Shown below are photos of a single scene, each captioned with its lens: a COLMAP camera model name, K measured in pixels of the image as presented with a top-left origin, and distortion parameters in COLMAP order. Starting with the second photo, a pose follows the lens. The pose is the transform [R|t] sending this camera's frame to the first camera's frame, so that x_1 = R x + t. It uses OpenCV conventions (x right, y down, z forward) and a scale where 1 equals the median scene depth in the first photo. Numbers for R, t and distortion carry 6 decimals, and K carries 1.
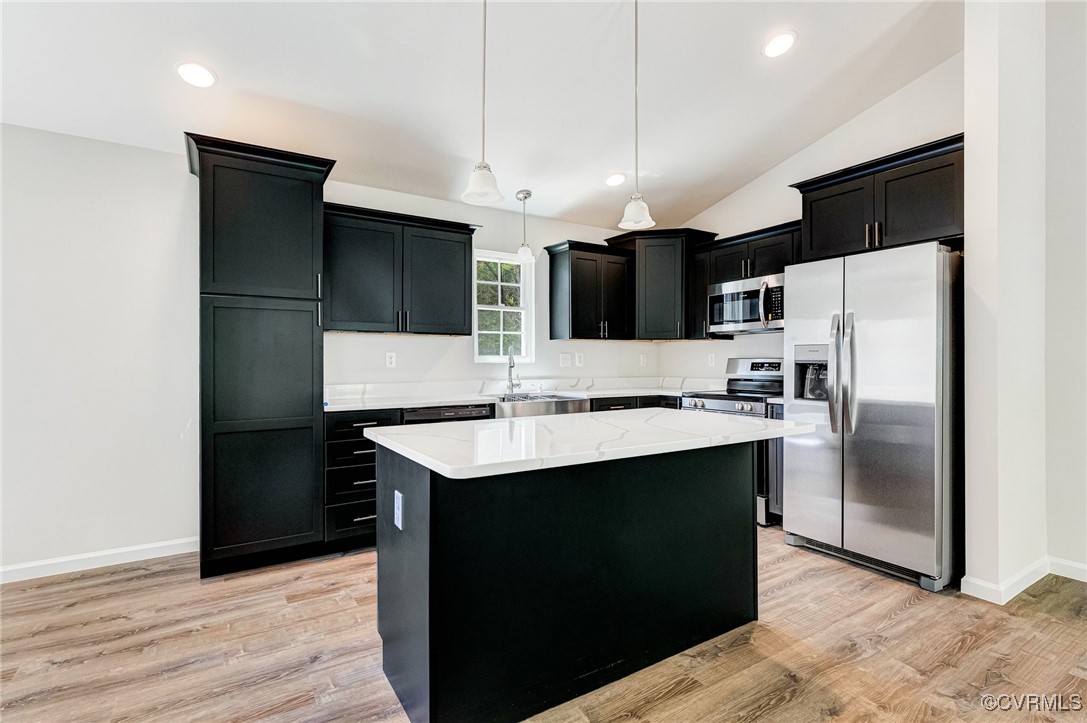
lens RADIAL K [[505.6, 0, 532.9], [0, 505.6, 360.8], [0, 0, 1]] dist [0.003047, -0.000887]
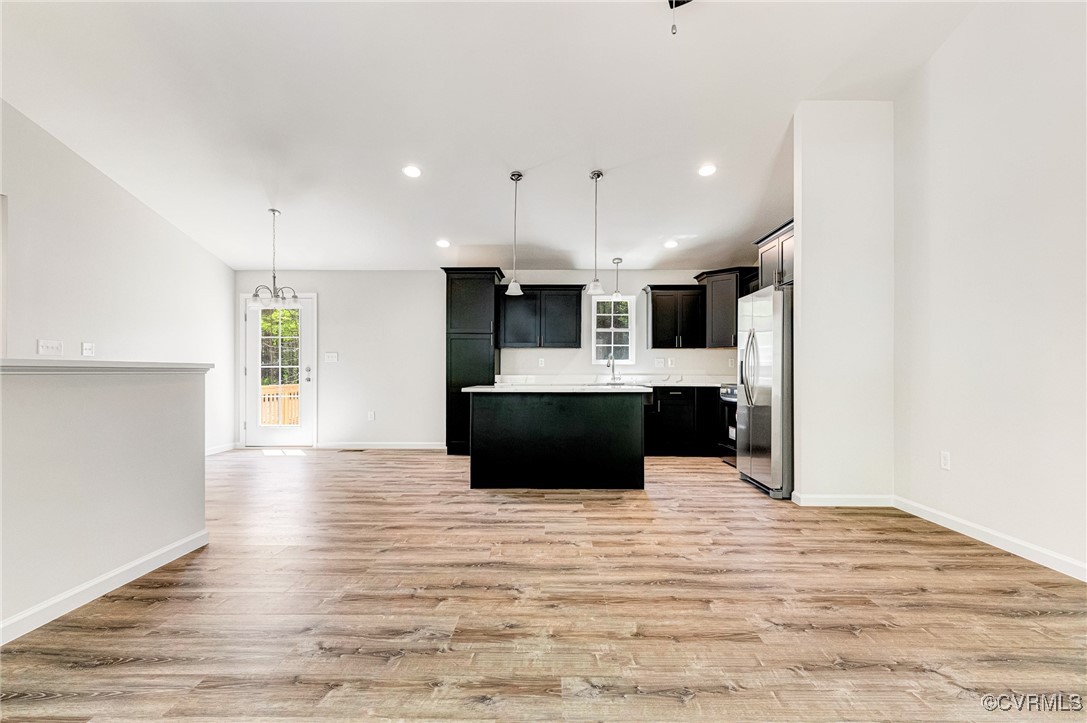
lens RADIAL K [[504.5, 0, 545.5], [0, 504.5, 385.1], [0, 0, 1]] dist [0.002379, -0.000033]
pose [[0.835197, 0.014140, -0.549769, 0.668736], [-0.002872, 0.999768, 0.021351, 0.037454], [0.549943, -0.016253, 0.835044, -0.468937]]
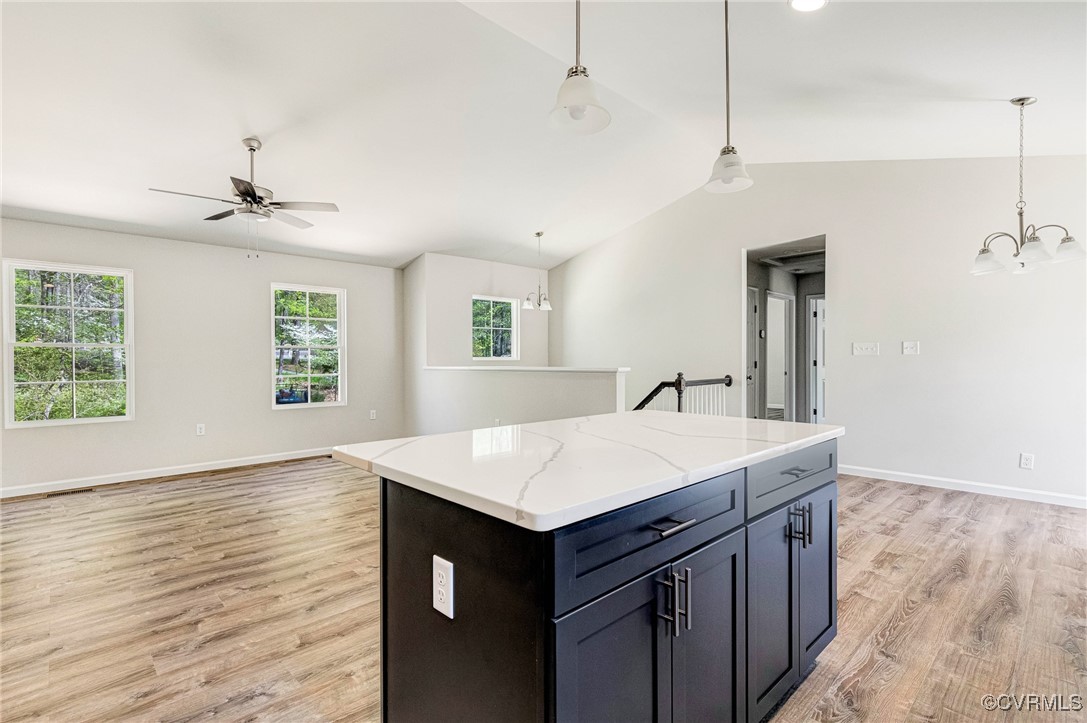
lens RADIAL K [[505.6, 0, 532.9], [0, 505.6, 360.8], [0, 0, 1]] dist [0.003047, -0.000887]
pose [[-0.982106, 0.007386, -0.188184, 0.211352], [0.006154, 0.999956, 0.007134, 0.001105], [0.188228, 0.005848, -0.982108, 0.899814]]
